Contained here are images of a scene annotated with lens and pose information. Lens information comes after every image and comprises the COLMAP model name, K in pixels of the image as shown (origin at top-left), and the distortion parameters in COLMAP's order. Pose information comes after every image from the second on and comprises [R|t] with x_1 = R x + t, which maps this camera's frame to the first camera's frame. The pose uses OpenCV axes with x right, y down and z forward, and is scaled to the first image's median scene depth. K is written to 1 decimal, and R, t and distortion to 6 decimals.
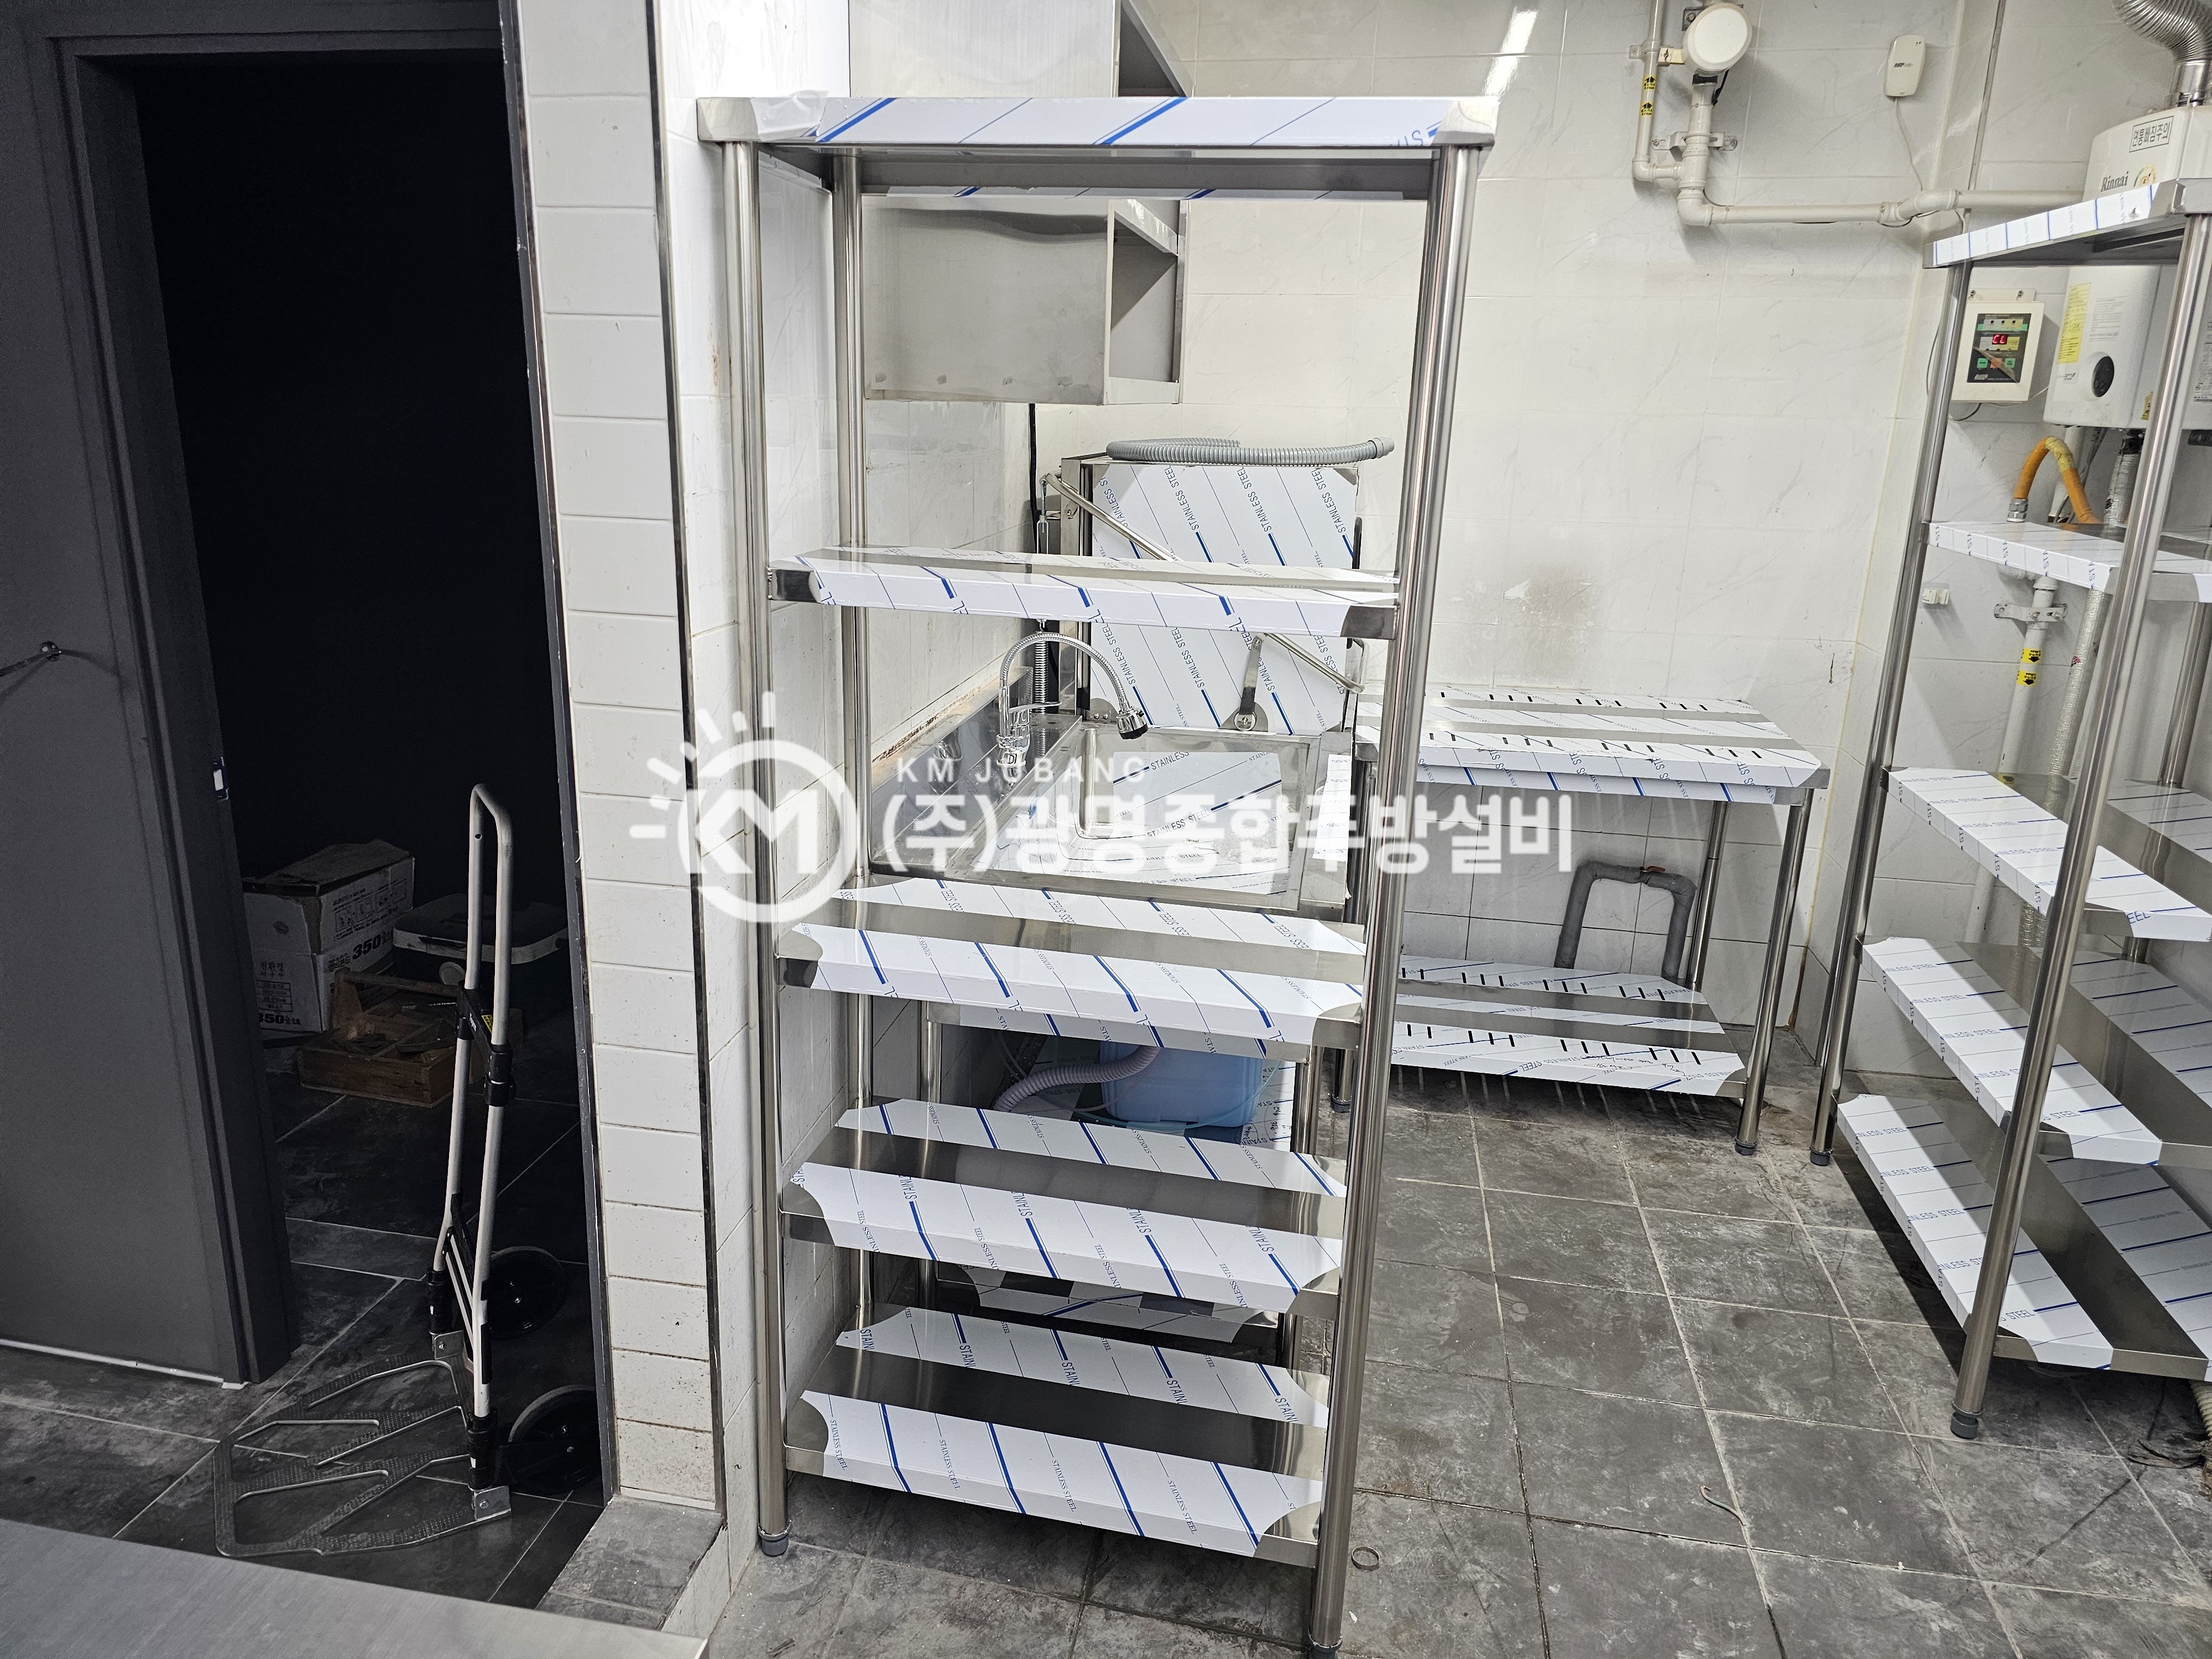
lens RADIAL K [[1484.9, 0, 1076.0], [0, 1484.9, 802.4], [0, 0, 1]] dist [0.053414, -0.050307]
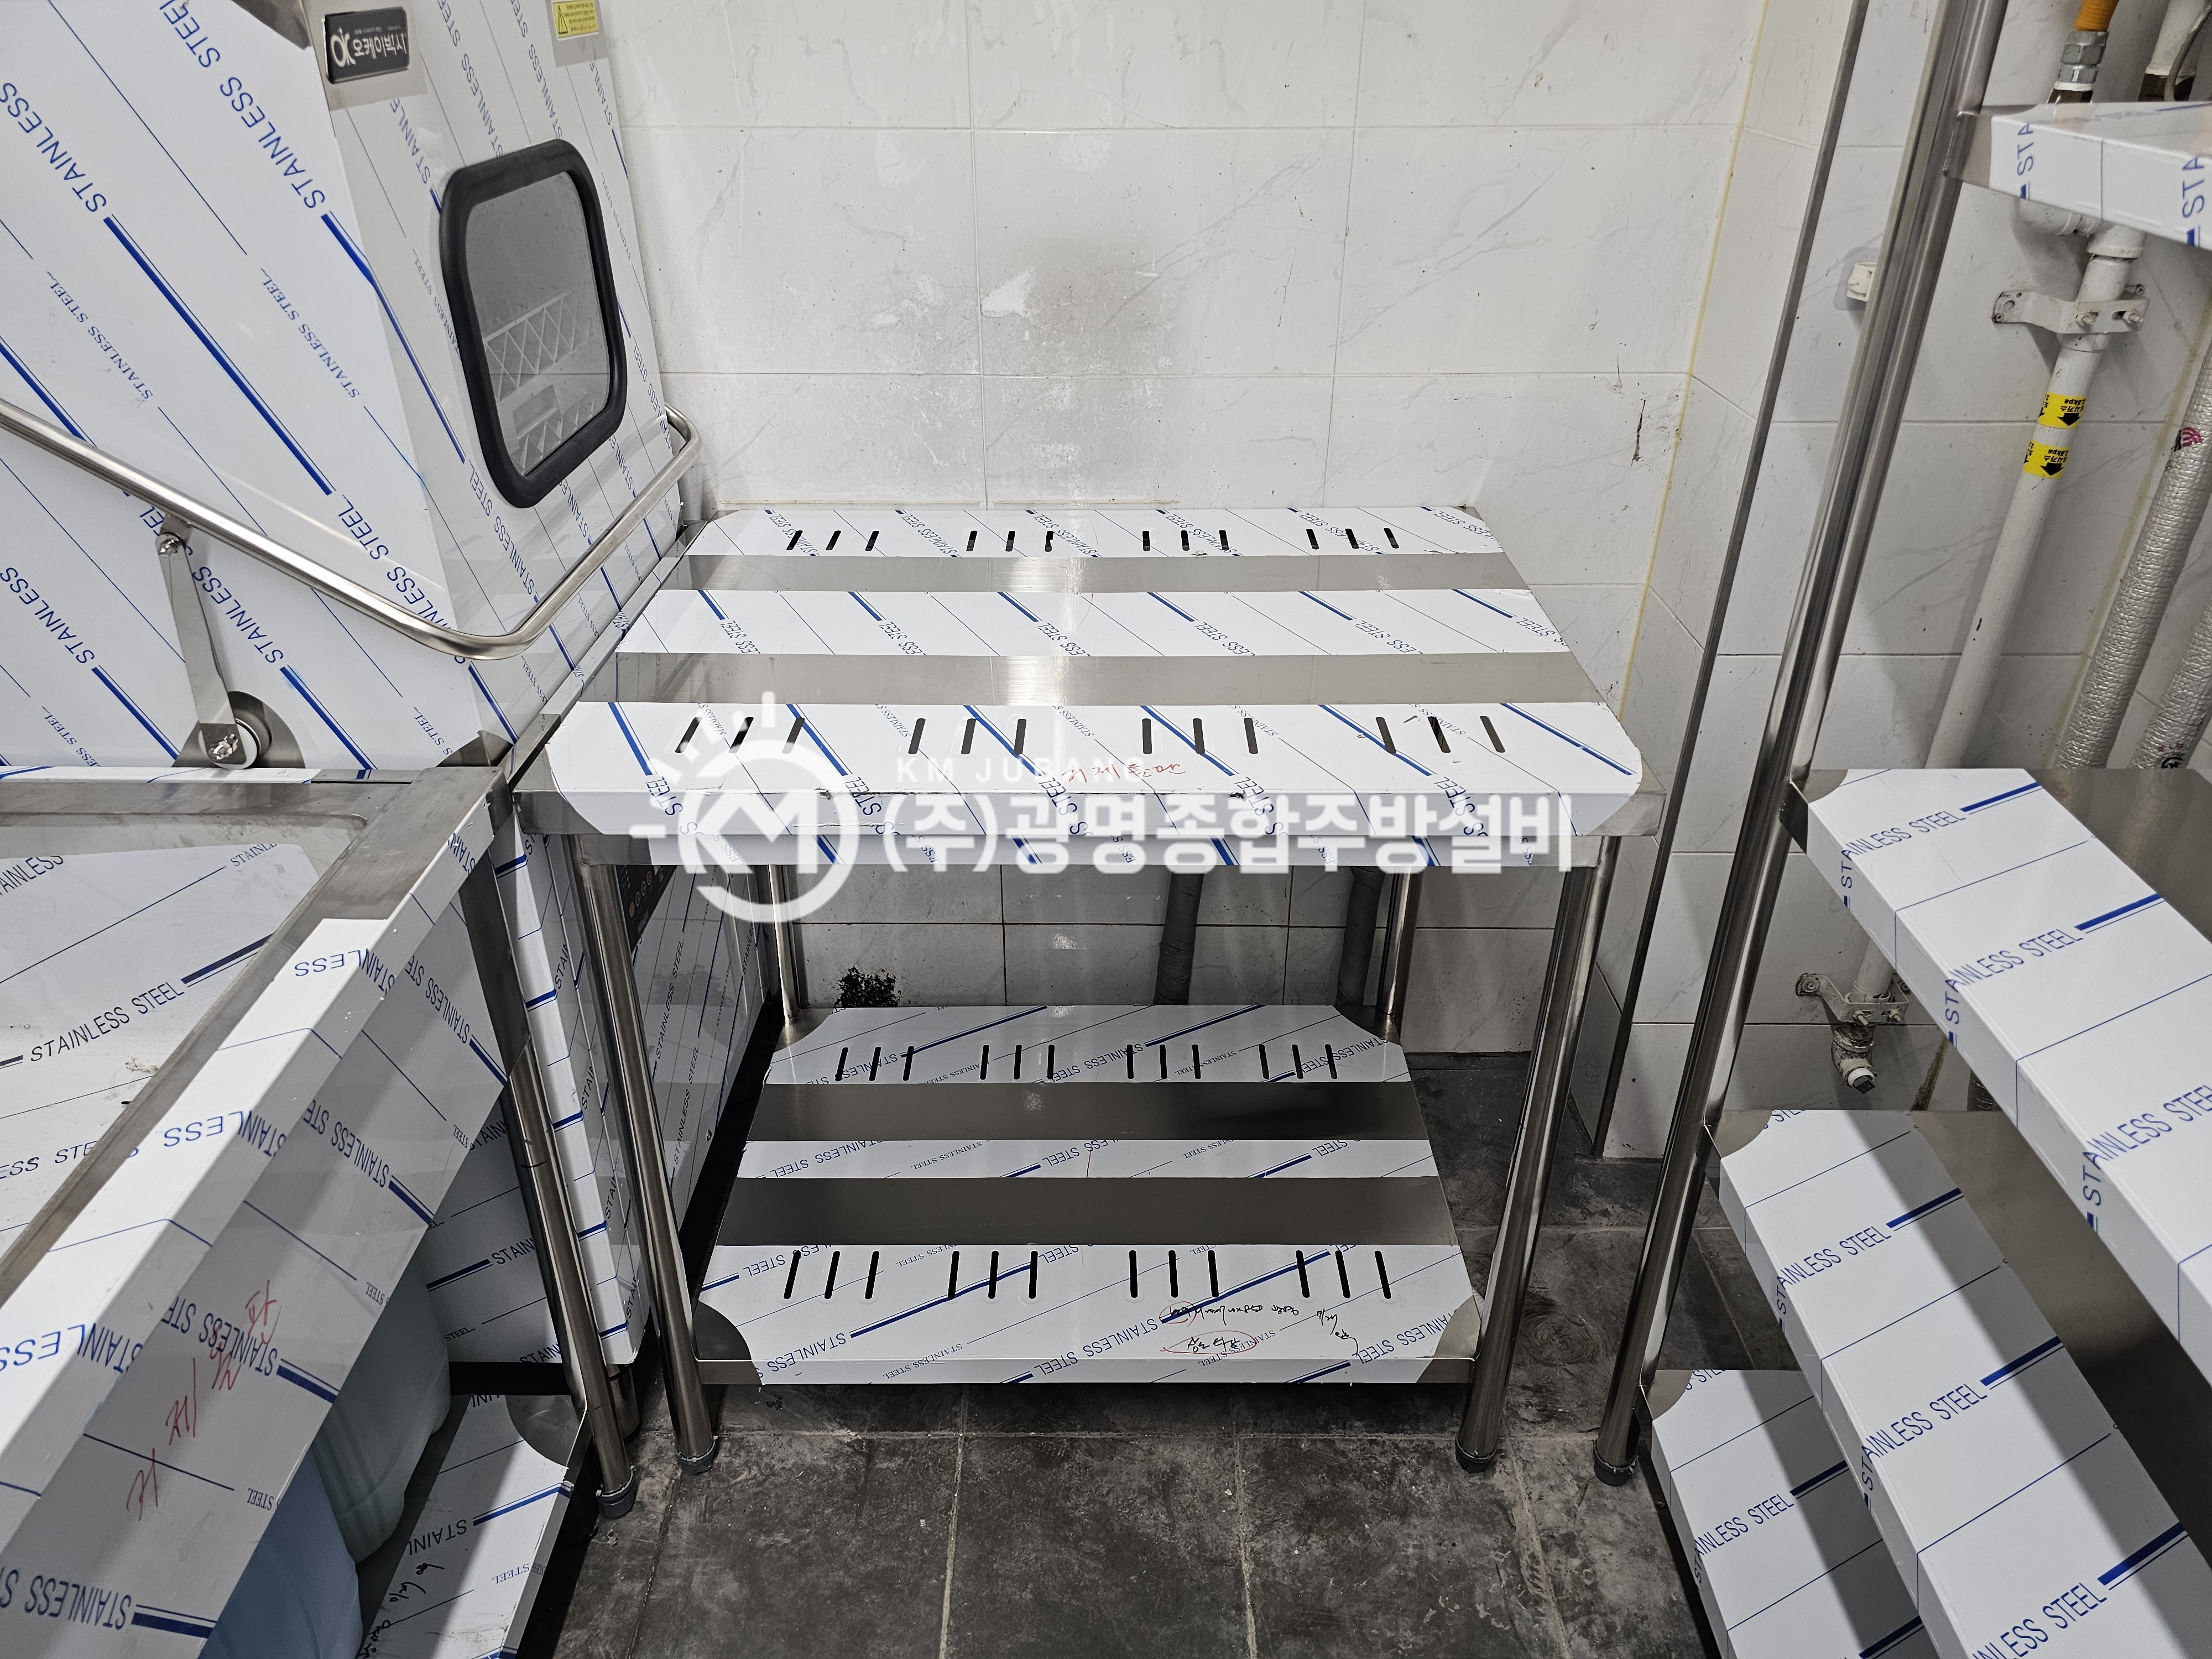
lens RADIAL K [[1484.9, 0, 1085.3], [0, 1484.9, 819.9], [0, 0, 1]] dist [0.053414, -0.050307]
pose [[0.983595, -0.111107, 0.142115, 0.274232], [0.071384, 0.963233, 0.259010, -0.120961], [-0.165667, -0.244616, 0.955363, 0.602537]]
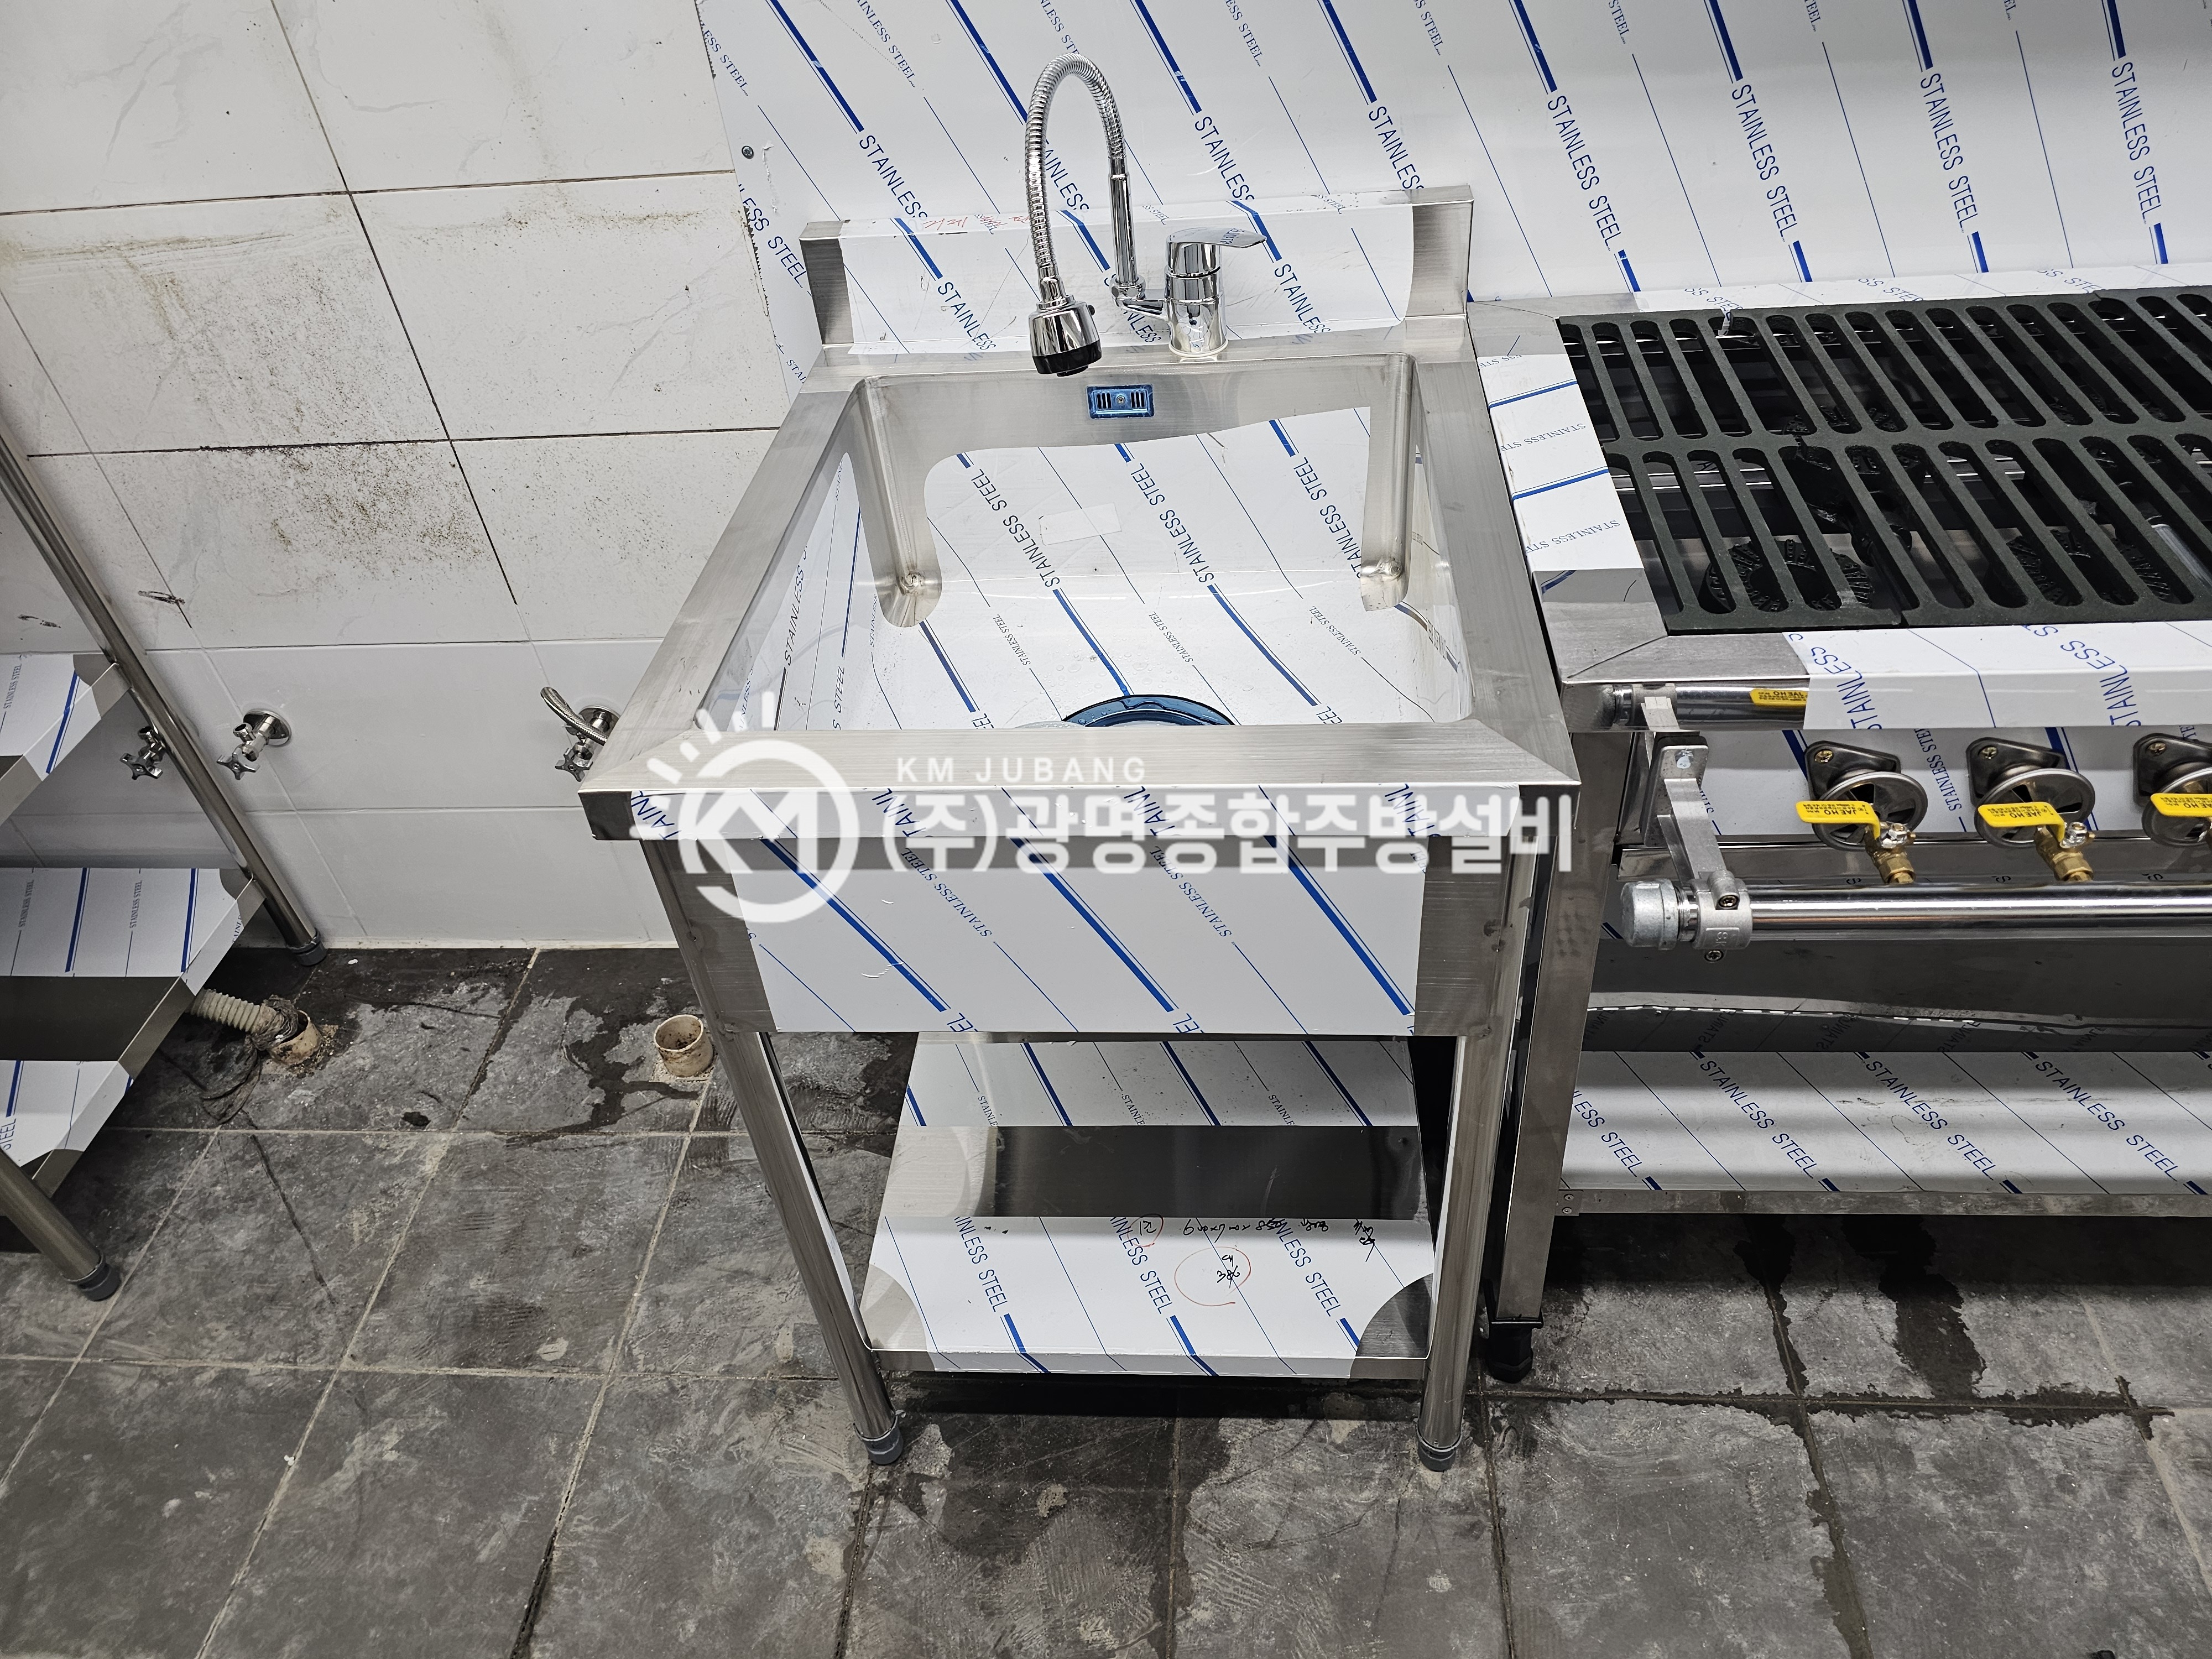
lens RADIAL K [[1484.9, 0, 1092.4], [0, 1484.9, 792.8], [0, 0, 1]] dist [0.053414, -0.050307]
pose [[-0.117087, -0.649615, 0.751193, 0.109034], [0.338172, 0.685114, 0.645181, -0.039688], [-0.933772, 0.329574, 0.139463, 0.285790]]
